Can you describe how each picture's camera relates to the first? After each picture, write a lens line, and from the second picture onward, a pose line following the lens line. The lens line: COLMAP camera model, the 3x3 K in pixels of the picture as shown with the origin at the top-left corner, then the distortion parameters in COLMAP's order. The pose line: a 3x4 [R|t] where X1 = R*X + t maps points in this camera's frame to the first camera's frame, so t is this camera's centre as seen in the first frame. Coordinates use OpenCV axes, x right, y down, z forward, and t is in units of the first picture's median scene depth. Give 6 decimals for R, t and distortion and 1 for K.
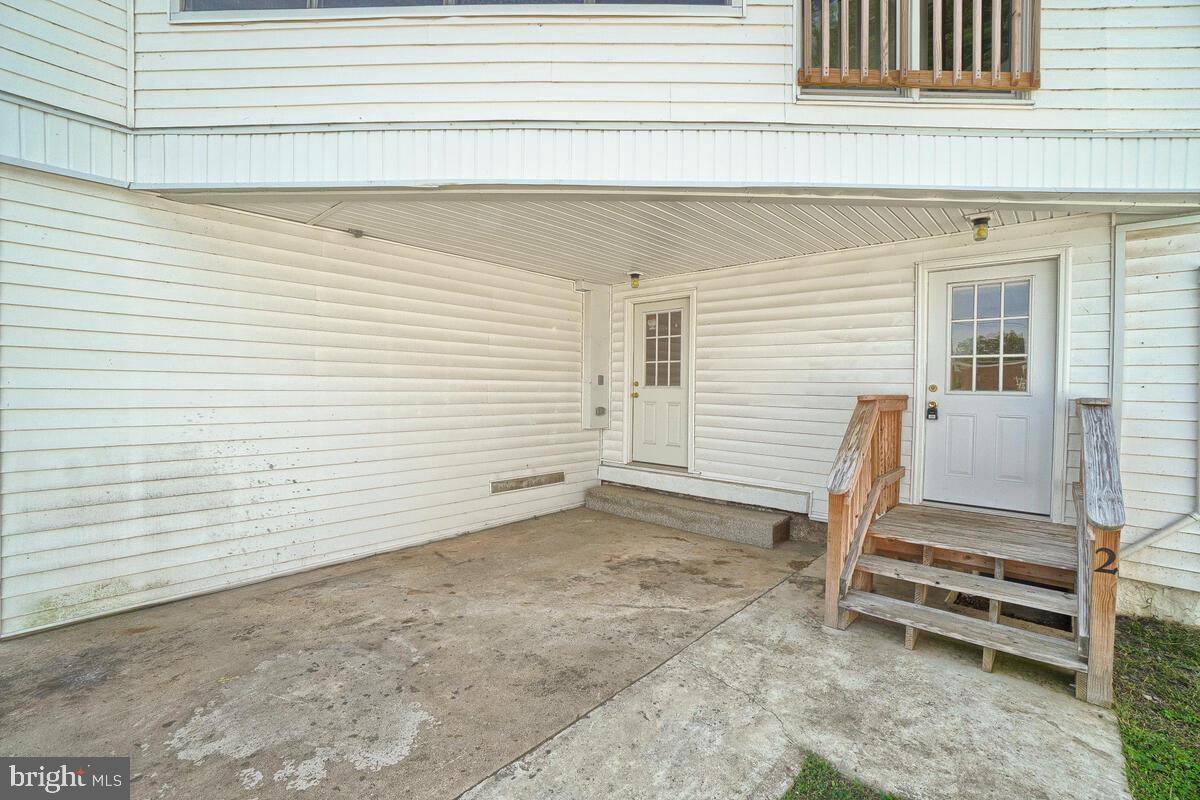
lens RADIAL K [[529.8, 0, 603.8], [0, 529.8, 395.0], [0, 0, 1]] dist [-0.071164, 0.026123]
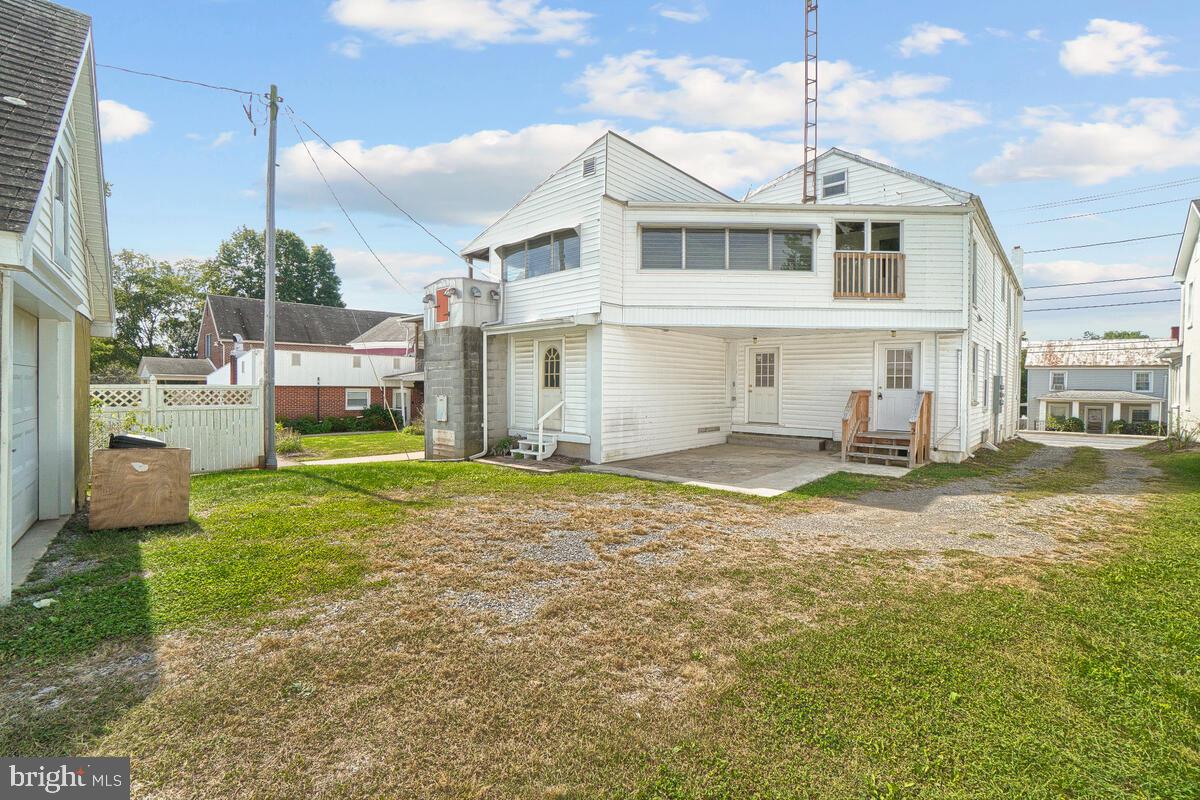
lens RADIAL K [[529.8, 0, 603.8], [0, 529.8, 395.0], [0, 0, 1]] dist [-0.071164, 0.026123]
pose [[0.999971, -0.004495, -0.006124, -0.841625], [0.004512, 0.999986, 0.002743, 0.012588], [0.006112, -0.002770, 0.999977, -1.842002]]
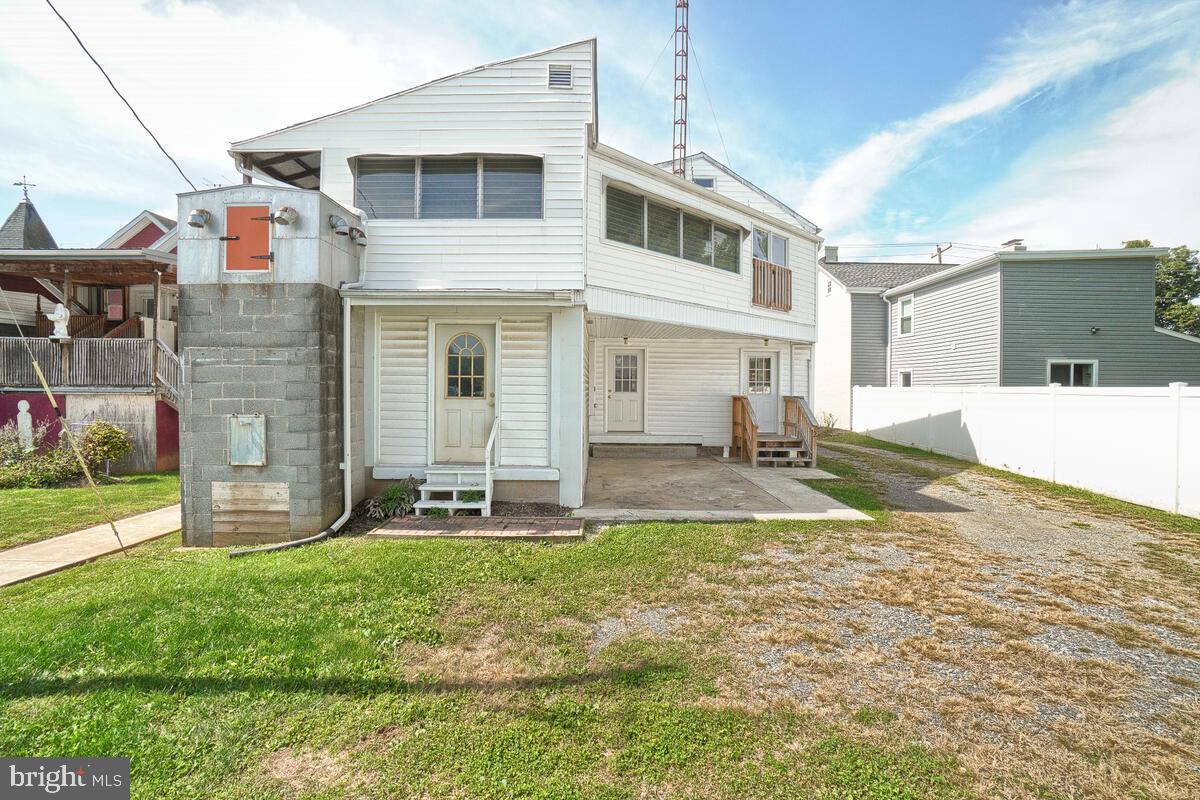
lens RADIAL K [[529.8, 0, 603.8], [0, 529.8, 395.0], [0, 0, 1]] dist [-0.071164, 0.026123]
pose [[0.737371, -0.015404, 0.675313, -2.019240], [0.010545, 0.999881, 0.011293, -0.044476], [-0.675406, -0.001206, 0.737445, -0.653974]]
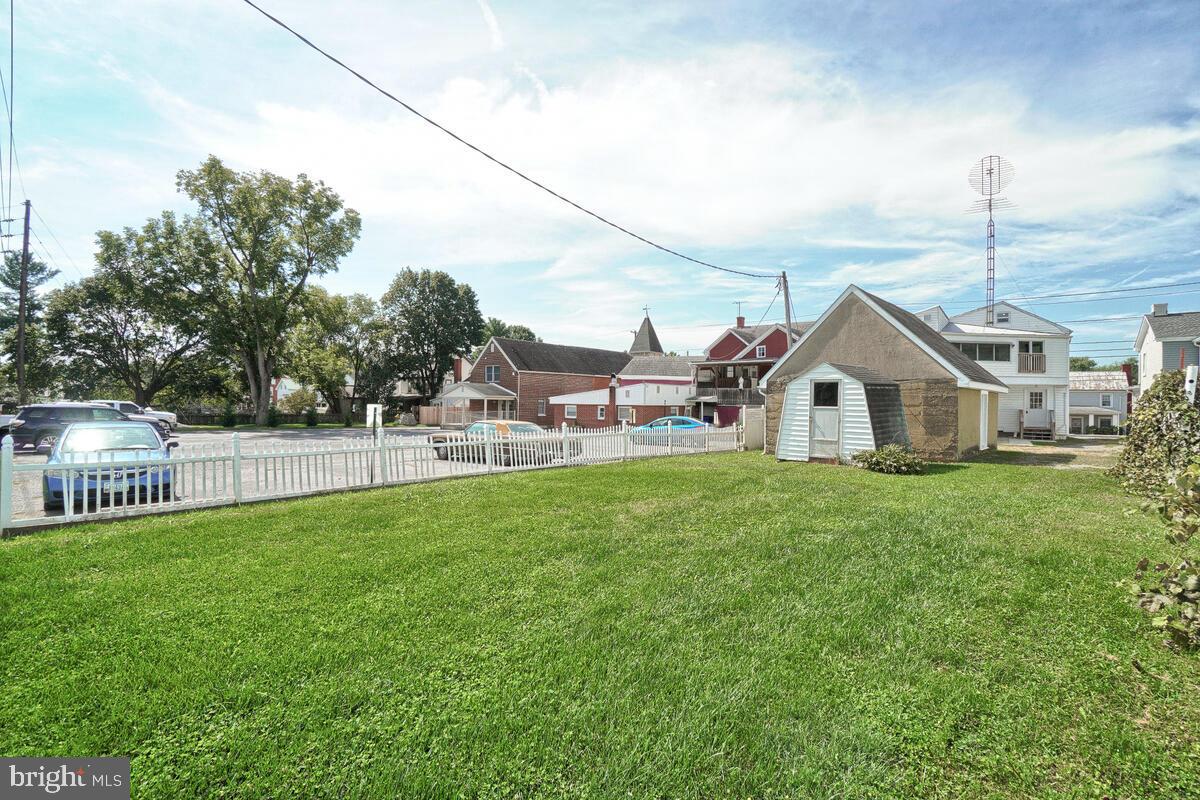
lens RADIAL K [[529.8, 0, 603.8], [0, 529.8, 395.0], [0, 0, 1]] dist [-0.071164, 0.026123]
pose [[0.997890, -0.001910, 0.064894, -5.212177], [0.003117, 0.999824, -0.018510, -0.084265], [-0.064847, 0.018673, 0.997720, -5.167517]]
